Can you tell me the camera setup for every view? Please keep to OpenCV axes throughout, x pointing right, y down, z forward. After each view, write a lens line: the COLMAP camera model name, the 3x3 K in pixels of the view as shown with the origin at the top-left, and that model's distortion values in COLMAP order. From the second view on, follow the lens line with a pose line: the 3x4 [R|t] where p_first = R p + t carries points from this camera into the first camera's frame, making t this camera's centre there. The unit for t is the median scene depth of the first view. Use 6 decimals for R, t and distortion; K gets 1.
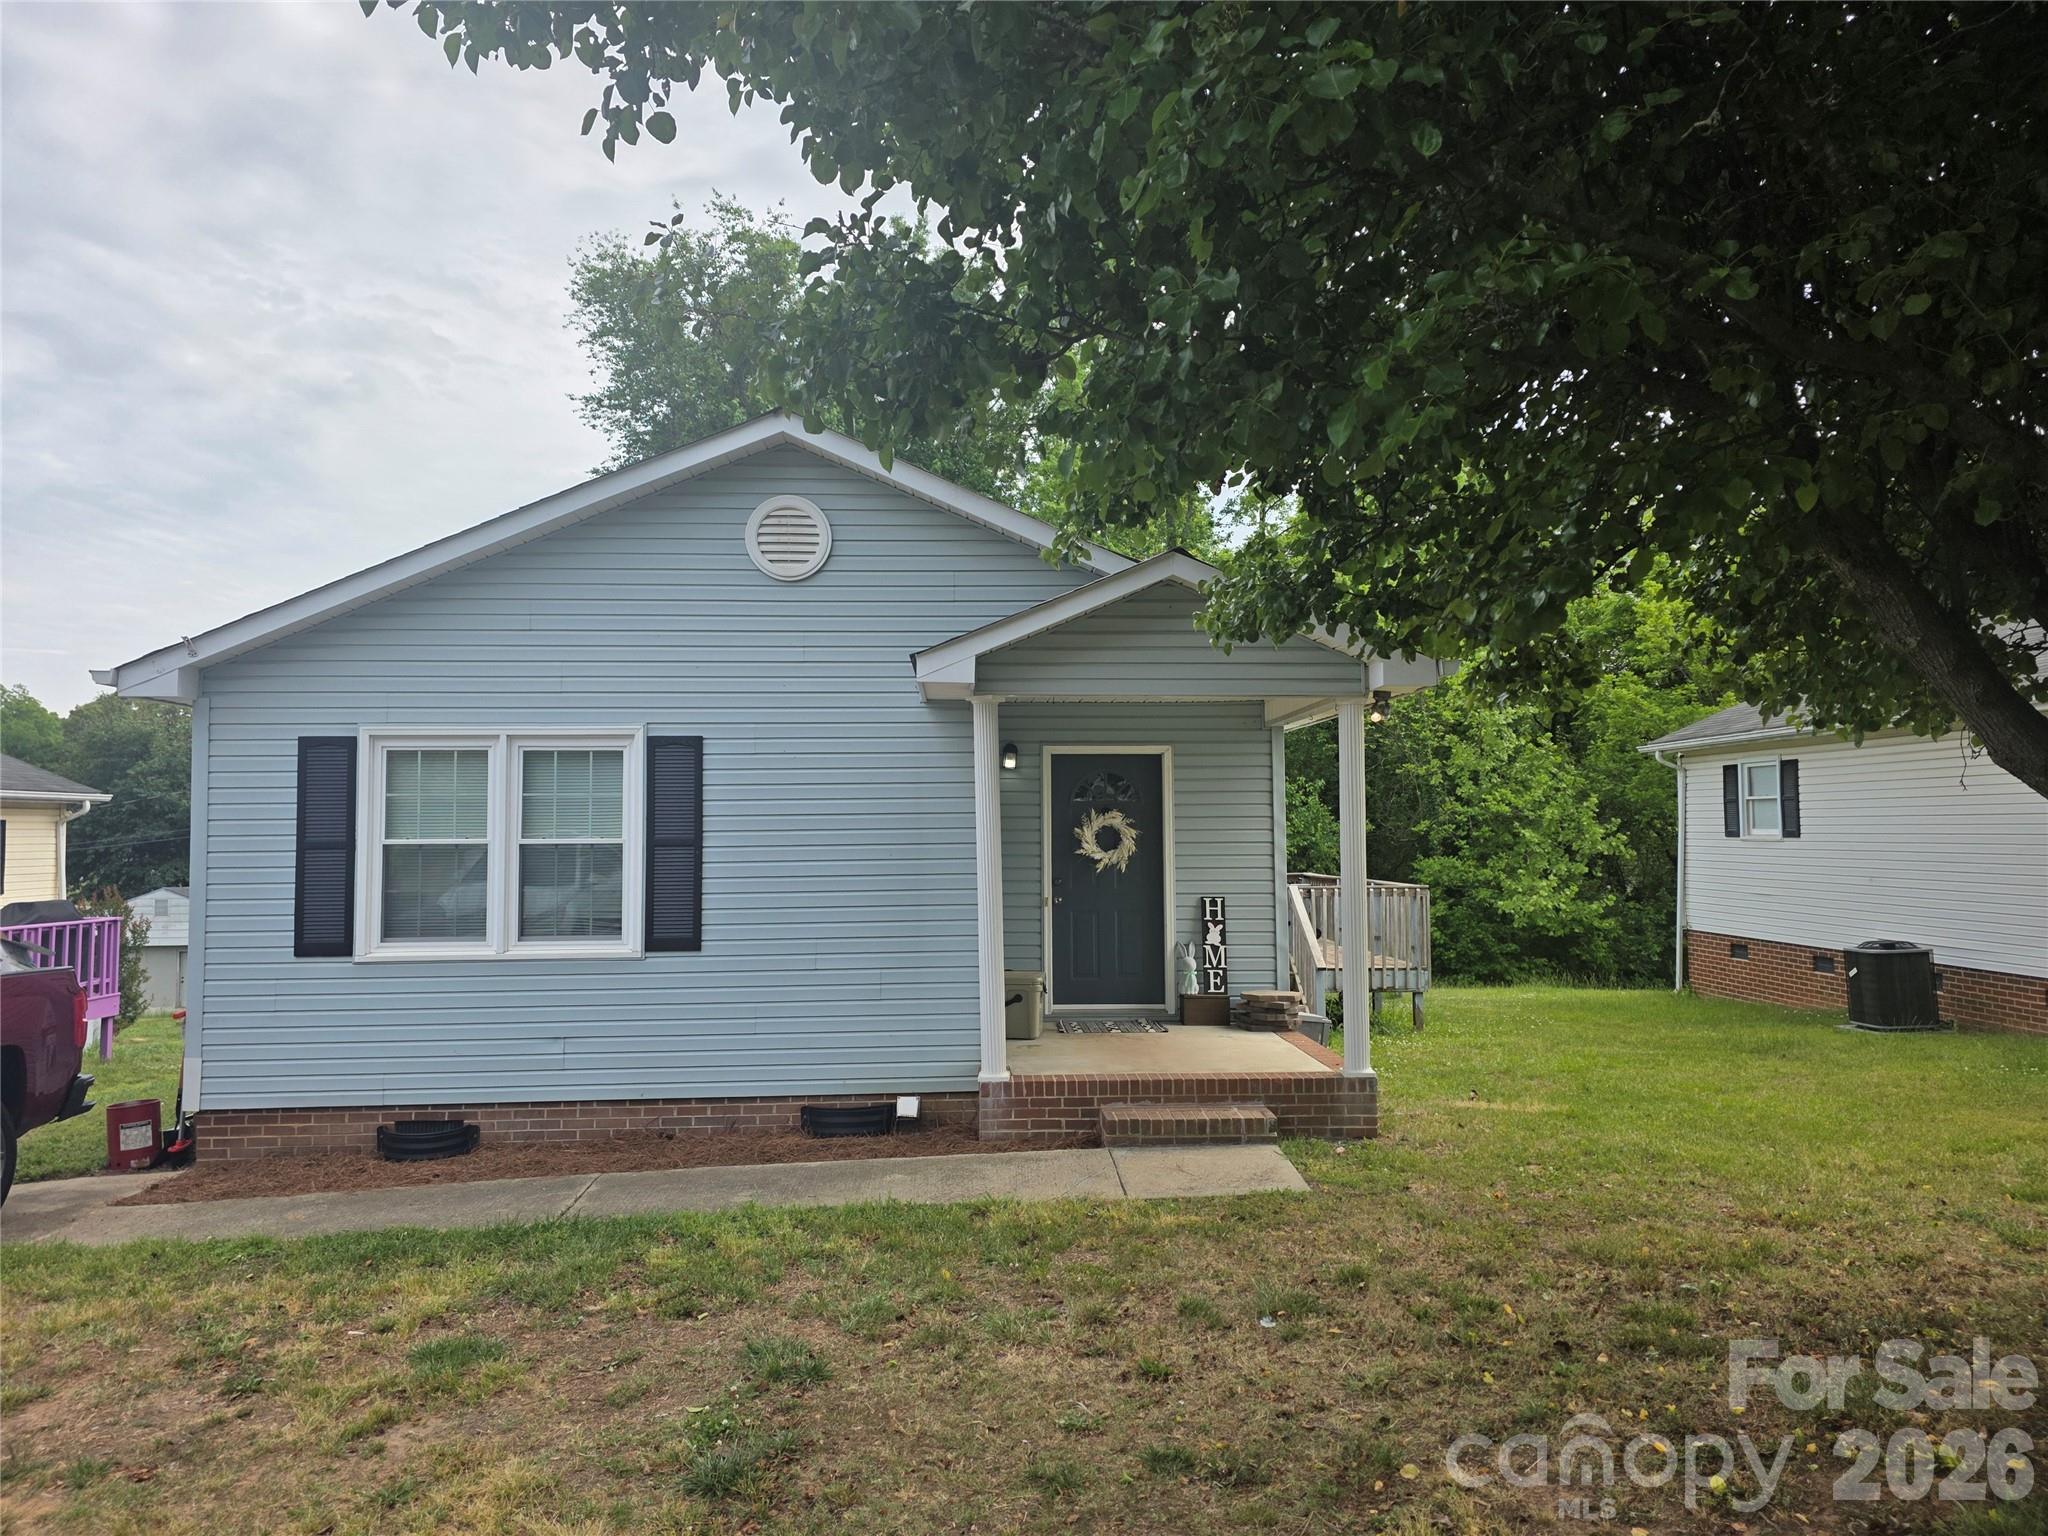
lens RADIAL K [[1382.4, 0, 1013.9], [0, 1382.4, 764.6], [0, 0, 1]] dist [0.055191, -0.047565]
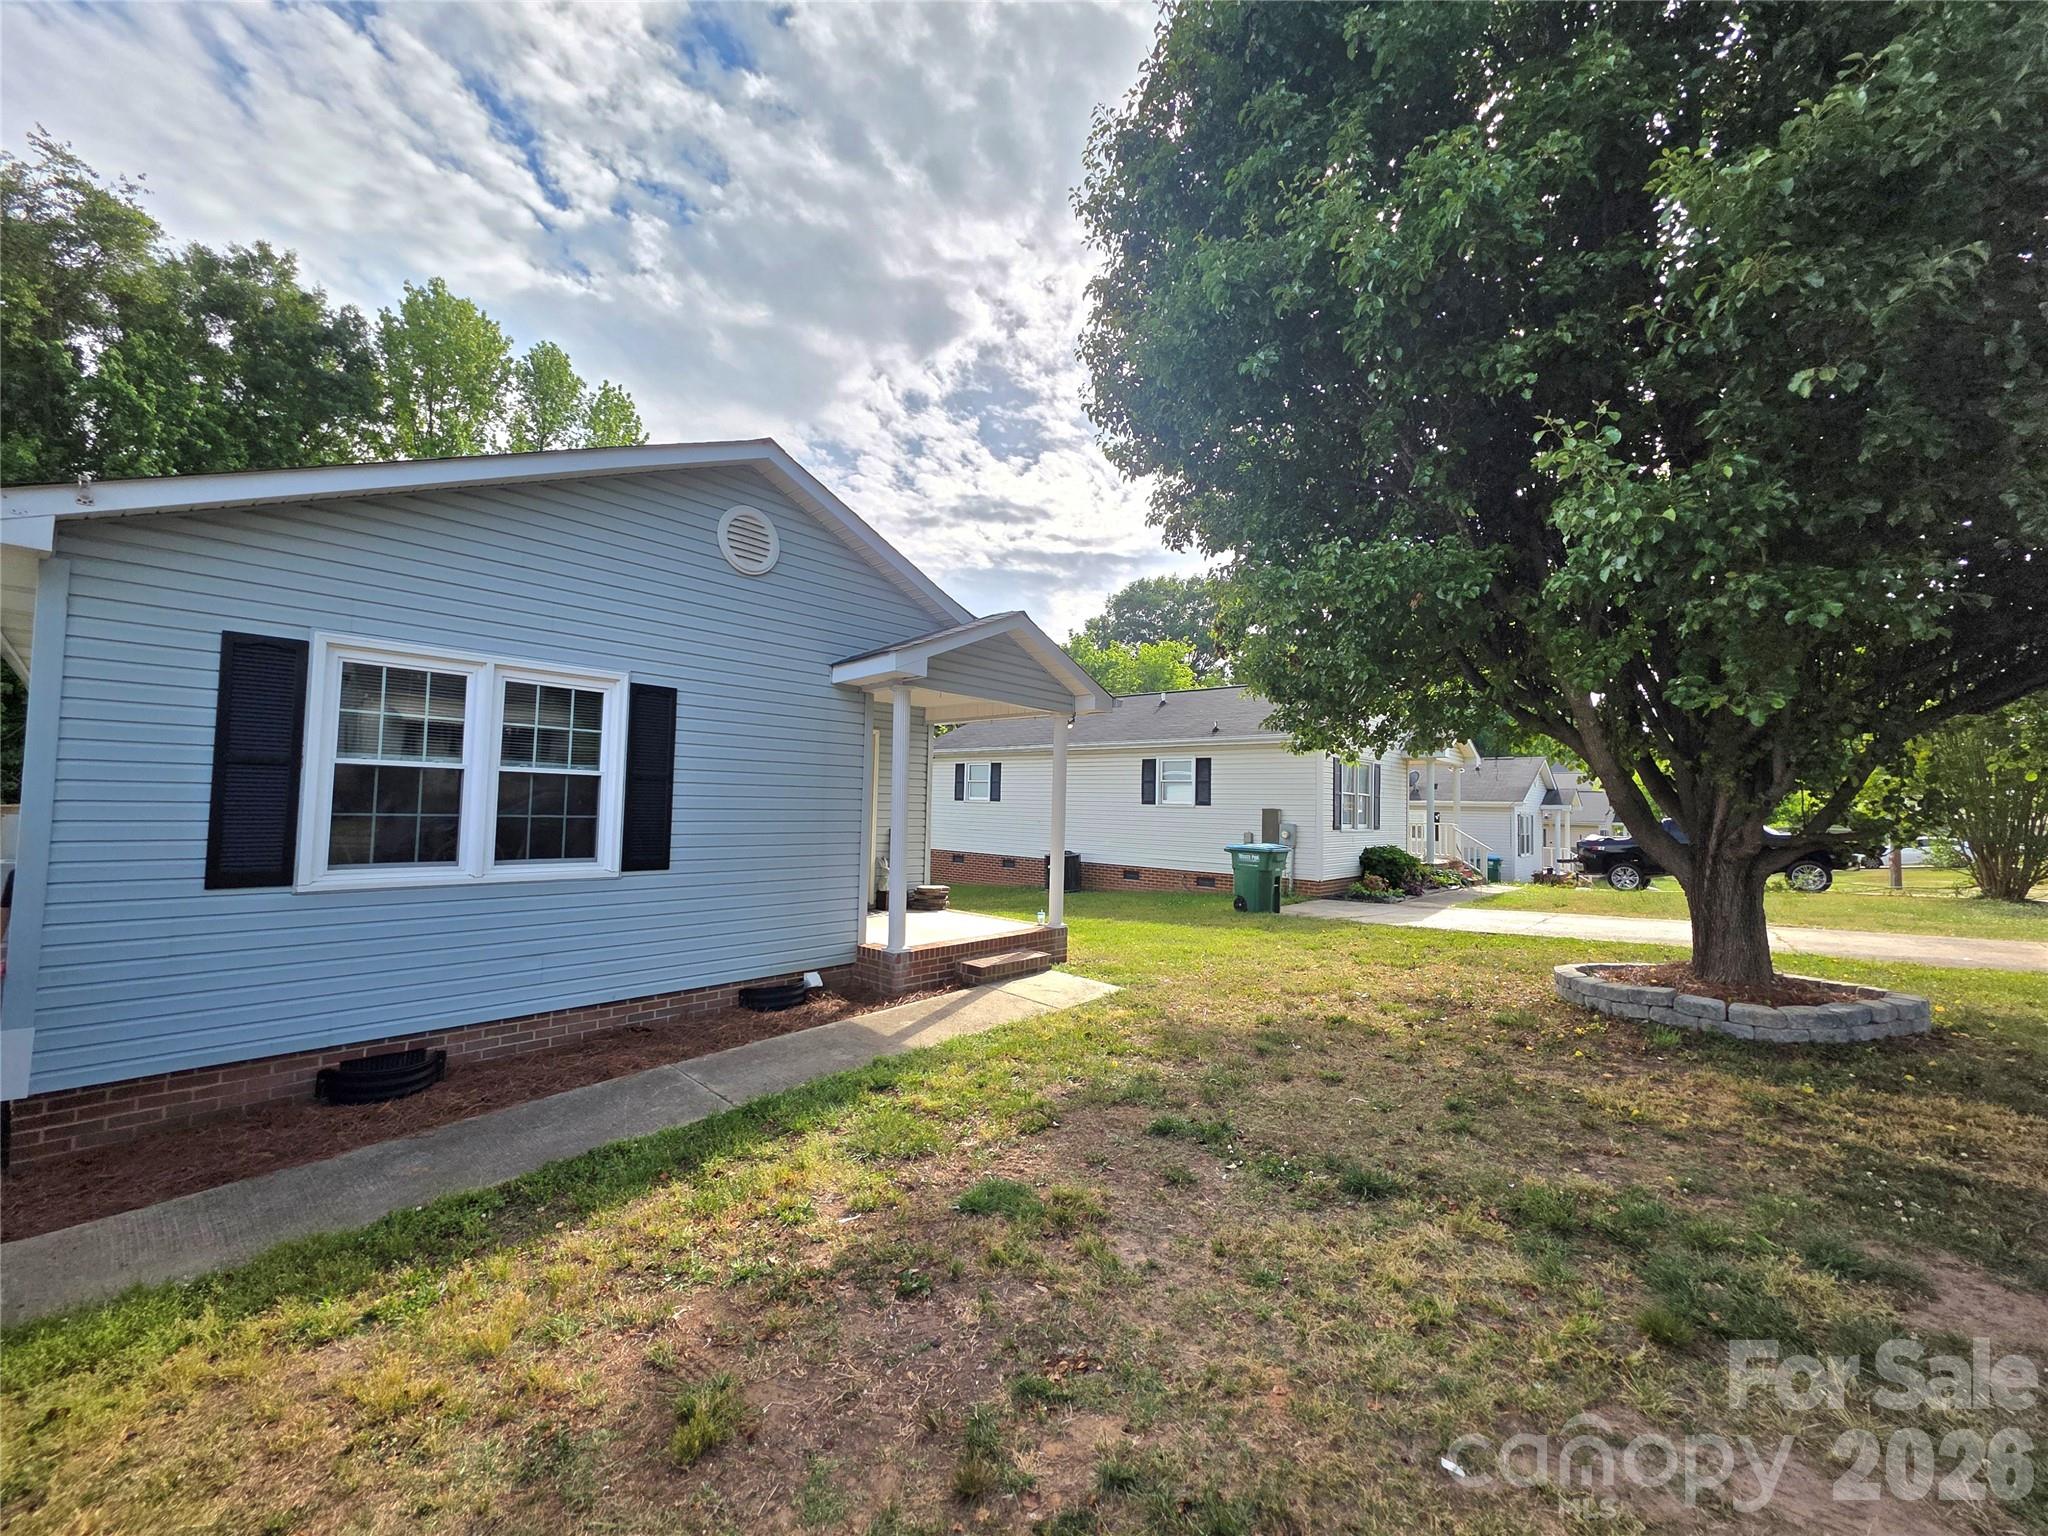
lens RADIAL K [[821.4, 0, 1030.5], [0, 821.4, 766.4], [0, 0, 1]] dist [-0.000115, 0.000429]
pose [[0.693495, 0.058422, 0.718089, -0.445345], [-0.065904, 0.997672, -0.017521, 0.032736], [-0.717441, -0.035174, 0.695731, 0.251585]]
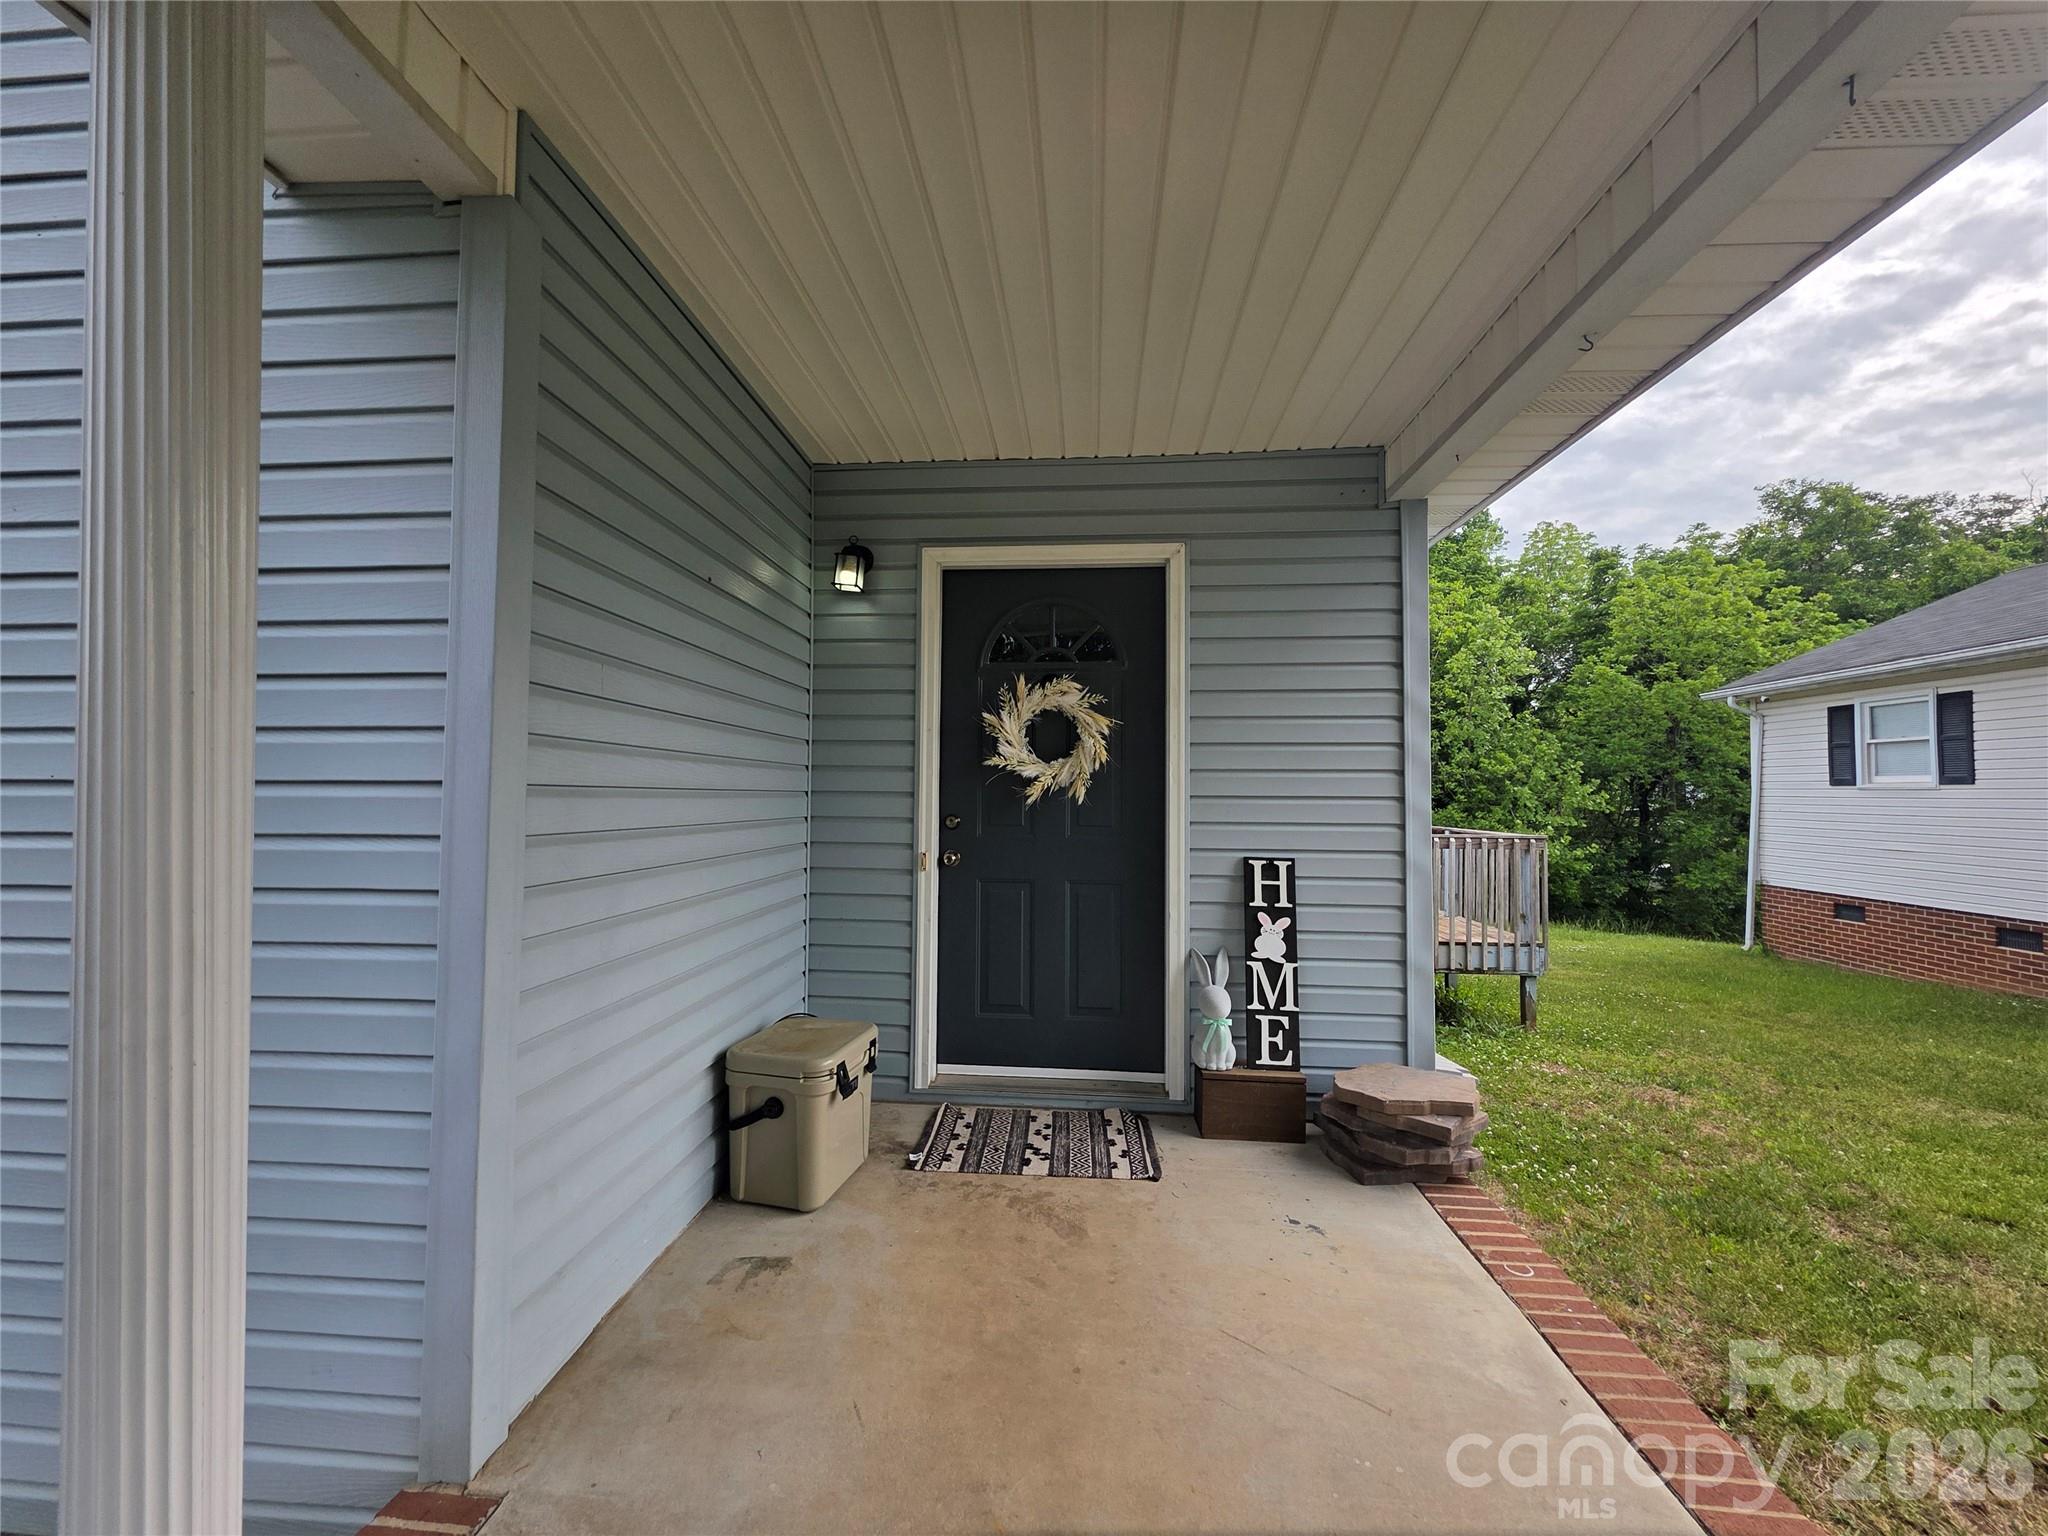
lens RADIAL K [[821.4, 0, 1016.8], [0, 821.4, 775.3], [0, 0, 1]] dist [-0.000115, 0.000429]
pose [[0.991592, 0.008304, -0.129138, 0.095993], [-0.005148, 0.999680, 0.024751, 0.061883], [0.129303, -0.023878, 0.991318, 0.724186]]
